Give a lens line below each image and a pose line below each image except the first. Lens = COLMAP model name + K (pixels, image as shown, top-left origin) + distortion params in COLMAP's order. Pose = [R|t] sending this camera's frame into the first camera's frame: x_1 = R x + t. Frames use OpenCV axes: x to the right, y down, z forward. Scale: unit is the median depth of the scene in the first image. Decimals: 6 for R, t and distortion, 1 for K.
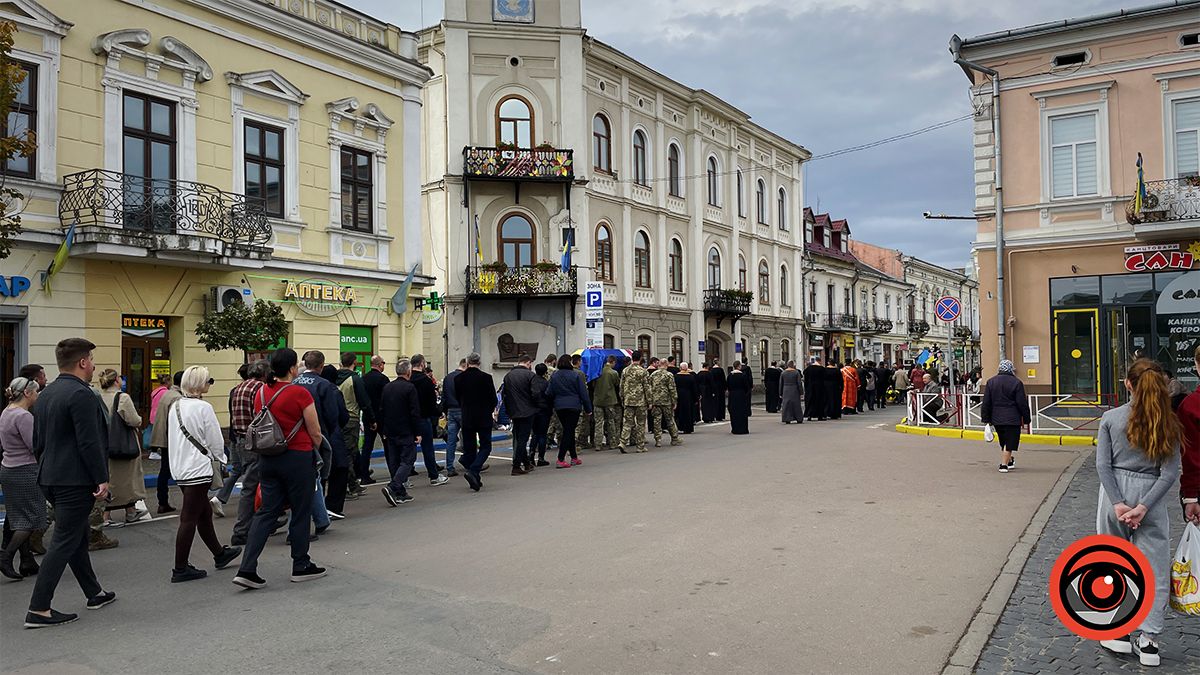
lens RADIAL K [[913.8, 0, 608.2], [0, 913.8, 346.7], [0, 0, 1]] dist [0.100301, -0.124336]
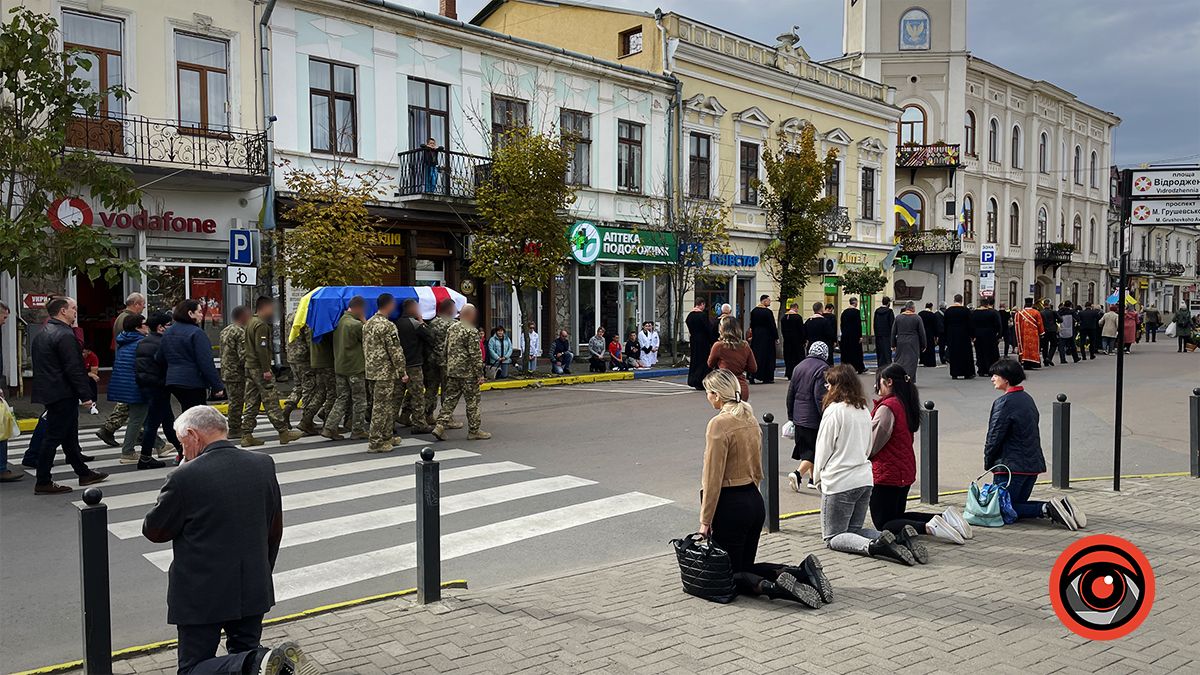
lens RADIAL K [[906.4, 0, 602.7], [0, 906.4, 345.9], [0, 0, 1]] dist [0.100581, -0.136283]
pose [[0.975183, 0.024592, -0.220030, -0.236841], [-0.008821, 0.997339, 0.072370, -0.010011], [0.221224, -0.068633, 0.972805, -0.443545]]
